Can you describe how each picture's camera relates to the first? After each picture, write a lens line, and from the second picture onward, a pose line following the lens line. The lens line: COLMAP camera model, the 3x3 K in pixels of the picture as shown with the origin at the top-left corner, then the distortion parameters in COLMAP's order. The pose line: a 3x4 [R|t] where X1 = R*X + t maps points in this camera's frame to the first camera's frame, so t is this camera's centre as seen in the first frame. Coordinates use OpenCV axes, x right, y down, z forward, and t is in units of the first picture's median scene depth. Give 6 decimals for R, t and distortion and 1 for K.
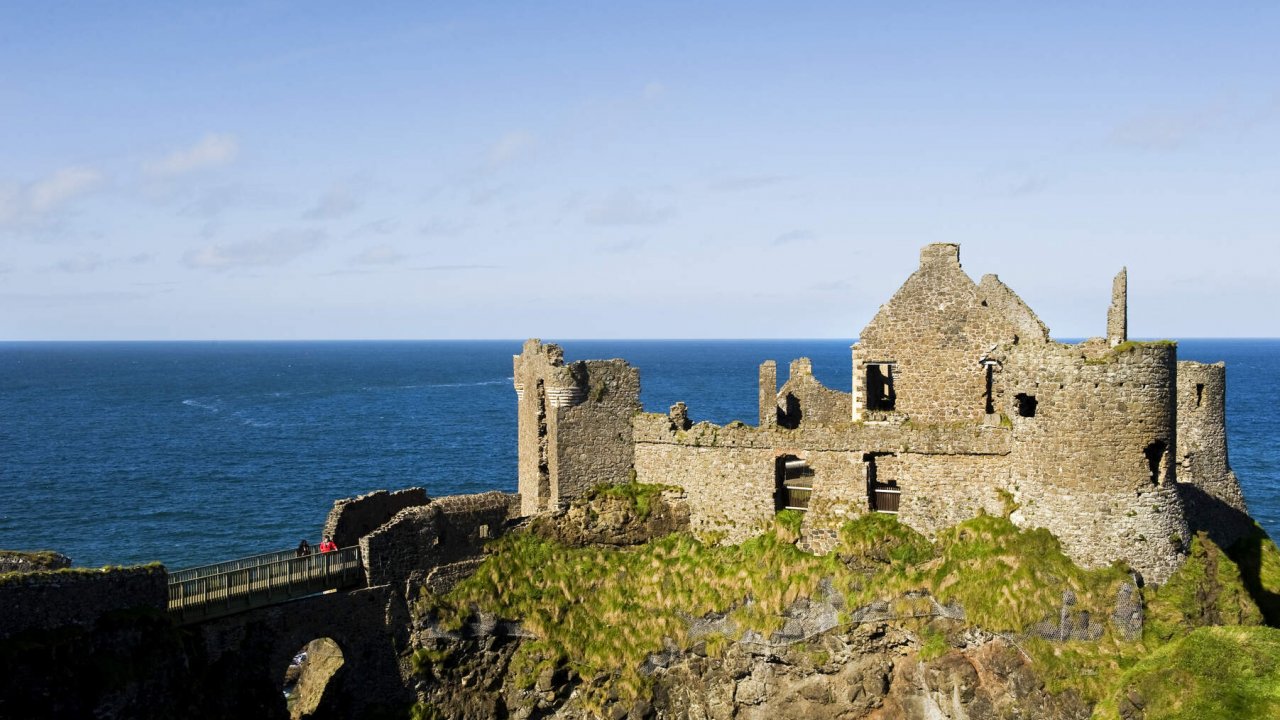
lens RADIAL K [[1262.1, 0, 640.7], [0, 1262.1, 360.8], [0, 0, 1]] dist [0.003385, 0.000000]
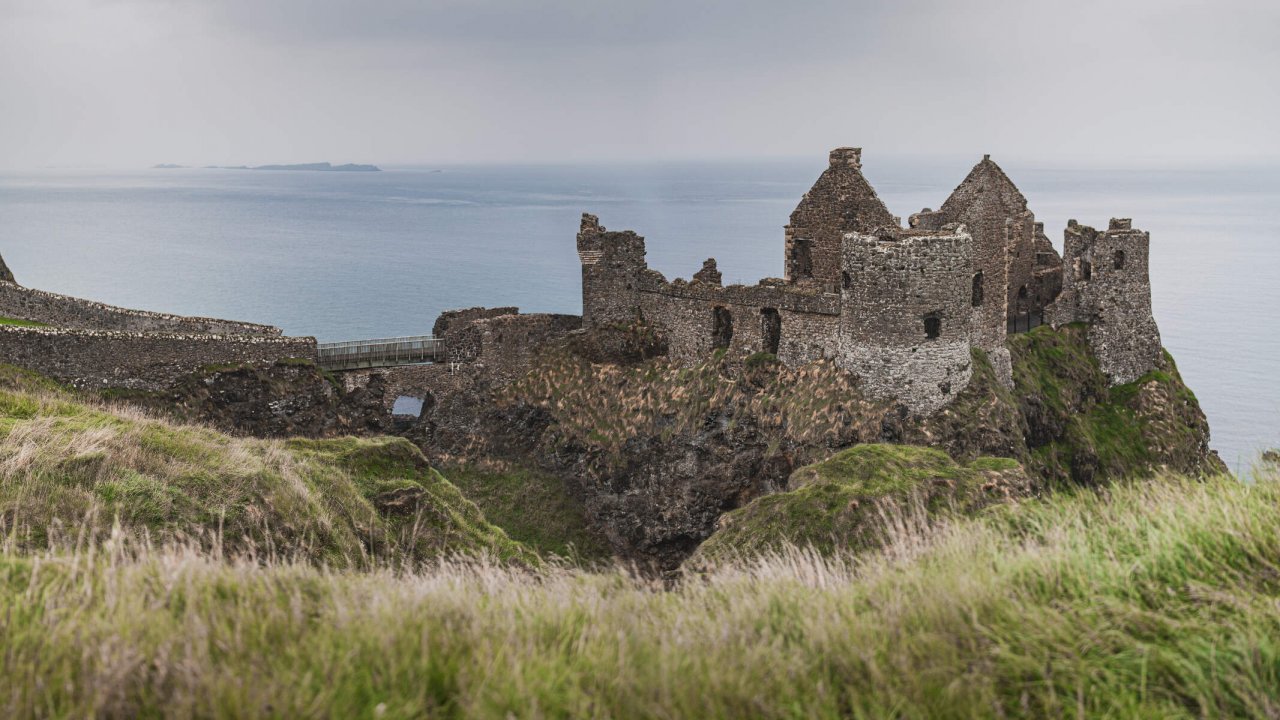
lens RADIAL K [[1262.1, 0, 639.5], [0, 1262.1, 359.0], [0, 0, 1]] dist [0.003385, 0.000000]
pose [[0.931608, 0.056151, -0.359101, 0.524442], [0.003278, 0.986656, 0.162783, -0.091869], [0.363450, -0.152827, 0.918993, -0.305984]]
